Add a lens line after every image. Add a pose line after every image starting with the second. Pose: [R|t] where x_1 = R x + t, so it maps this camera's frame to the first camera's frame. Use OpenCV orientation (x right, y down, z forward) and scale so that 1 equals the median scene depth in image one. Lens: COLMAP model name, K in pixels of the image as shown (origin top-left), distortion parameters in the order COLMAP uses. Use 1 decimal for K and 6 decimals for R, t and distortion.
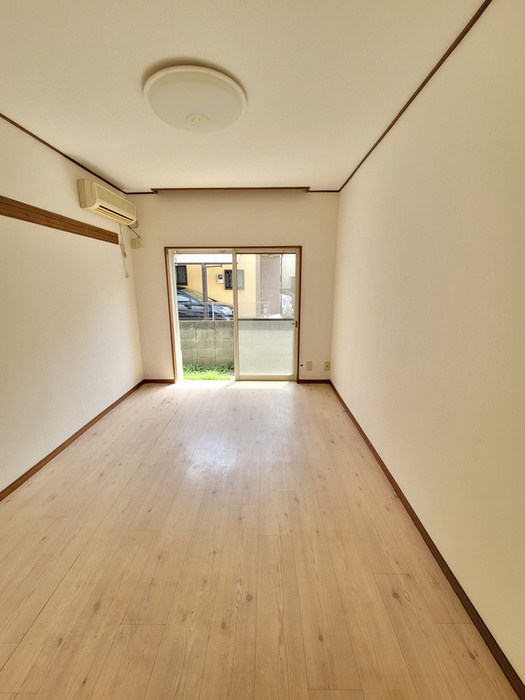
lens RADIAL K [[285.9, 0, 261.8], [0, 285.9, 347.6], [0, 0, 1]] dist [-0.007238, 0.002061]
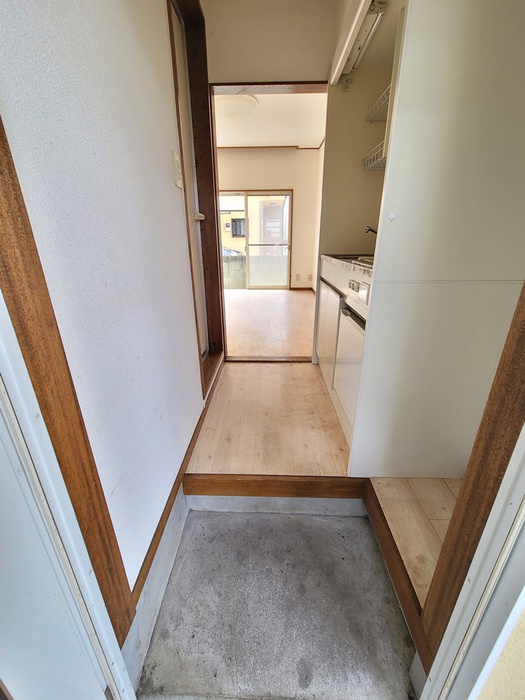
lens RADIAL K [[285.9, 0, 262.8], [0, 285.9, 348.0], [0, 0, 1]] dist [-0.007238, 0.002061]
pose [[0.999981, 0.001119, -0.006006, -0.003890], [-0.000298, 0.990852, 0.134952, 0.217992], [0.006102, -0.134948, 0.990834, -0.479366]]
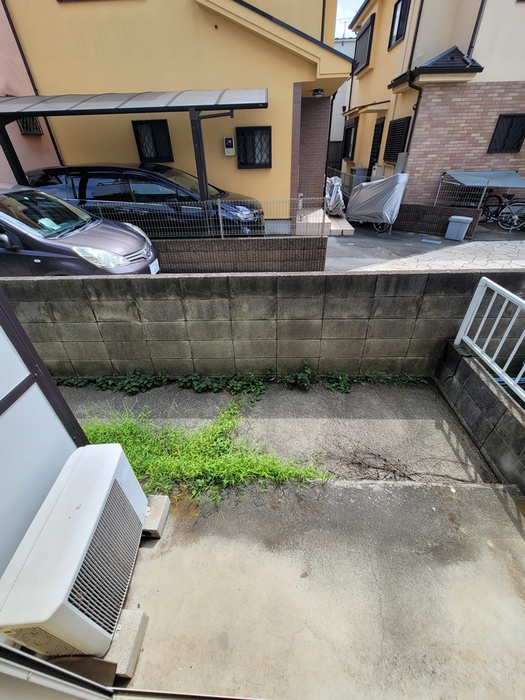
lens RADIAL K [[285.9, 0, 262.8], [0, 285.9, 347.7], [0, 0, 1]] dist [-0.007238, 0.002061]
pose [[0.999317, 0.001381, -0.036920, -0.162416], [0.012298, 0.929878, 0.367663, -0.223151], [0.034839, -0.367866, 0.929226, 0.949412]]
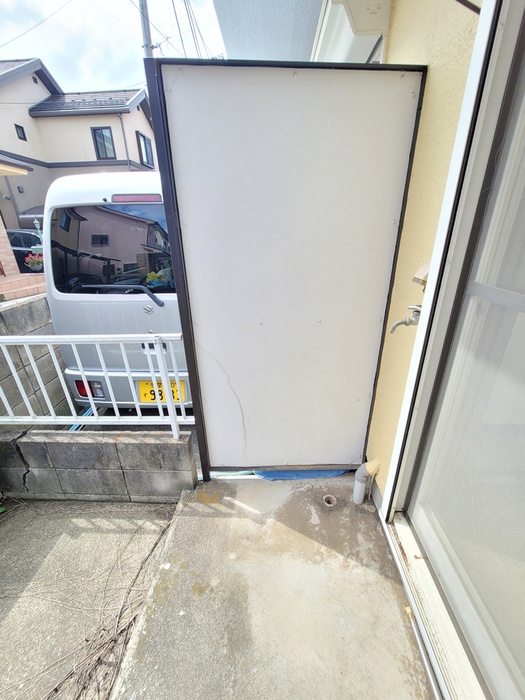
lens RADIAL K [[285.9, 0, 262.2], [0, 285.9, 347.8], [0, 0, 1]] dist [-0.007238, 0.002061]
pose [[0.020496, -0.382548, 0.923708, -0.107831], [0.241248, 0.898494, 0.366753, -0.182758], [-0.970247, 0.215326, 0.110705, 1.050818]]
